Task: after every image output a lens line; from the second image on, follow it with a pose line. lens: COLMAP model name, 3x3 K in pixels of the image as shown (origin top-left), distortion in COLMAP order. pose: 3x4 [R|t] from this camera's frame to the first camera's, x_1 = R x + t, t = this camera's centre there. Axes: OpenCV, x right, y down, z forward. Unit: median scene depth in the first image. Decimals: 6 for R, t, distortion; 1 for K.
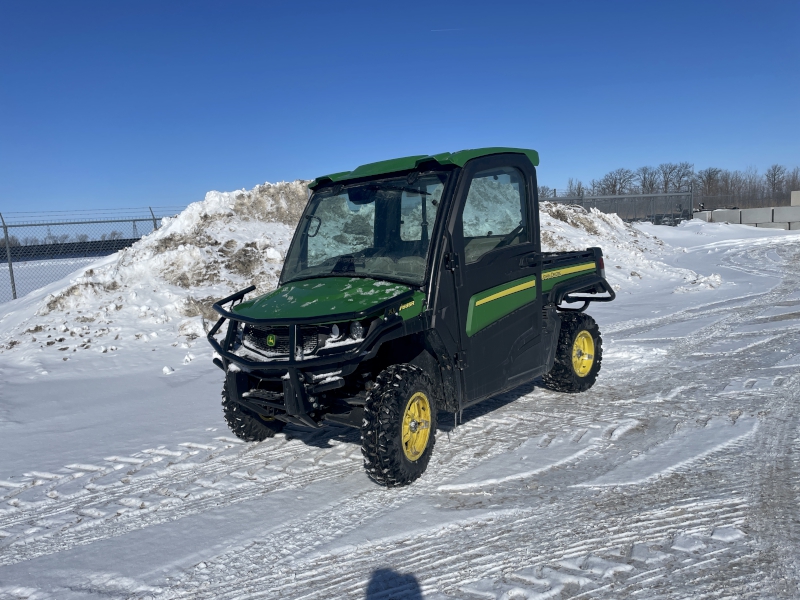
lens RADIAL K [[603.6, 0, 393.3], [0, 603.6, 297.8], [0, 0, 1]] dist [-0.006953, -0.004239]
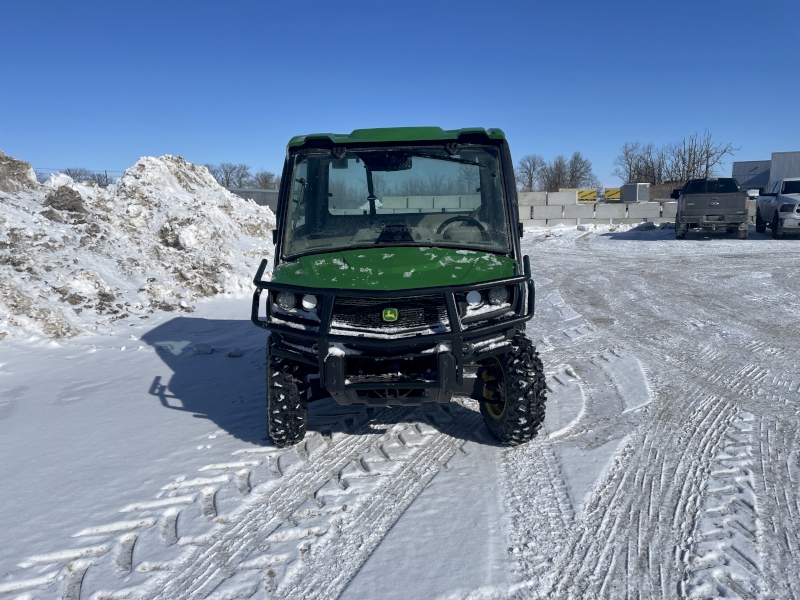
lens RADIAL K [[603.6, 0, 393.8], [0, 603.6, 301.0], [0, 0, 1]] dist [-0.006953, -0.004239]
pose [[0.773807, -0.049992, 0.631446, -0.813906], [0.040928, 0.998744, 0.028915, 0.025954], [-0.632098, 0.003469, 0.774881, 0.324876]]
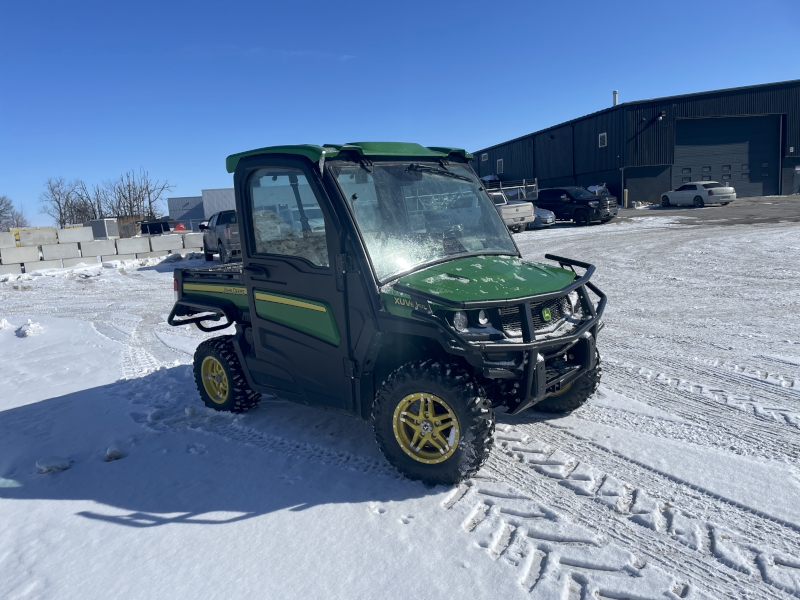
lens RADIAL K [[603.6, 0, 399.4], [0, 603.6, 302.4], [0, 0, 1]] dist [-0.006953, -0.004239]
pose [[-0.011174, -0.075266, 0.997101, -1.237236], [0.177166, 0.981238, 0.076054, -0.068459], [-0.984117, 0.177503, 0.002371, 1.295428]]
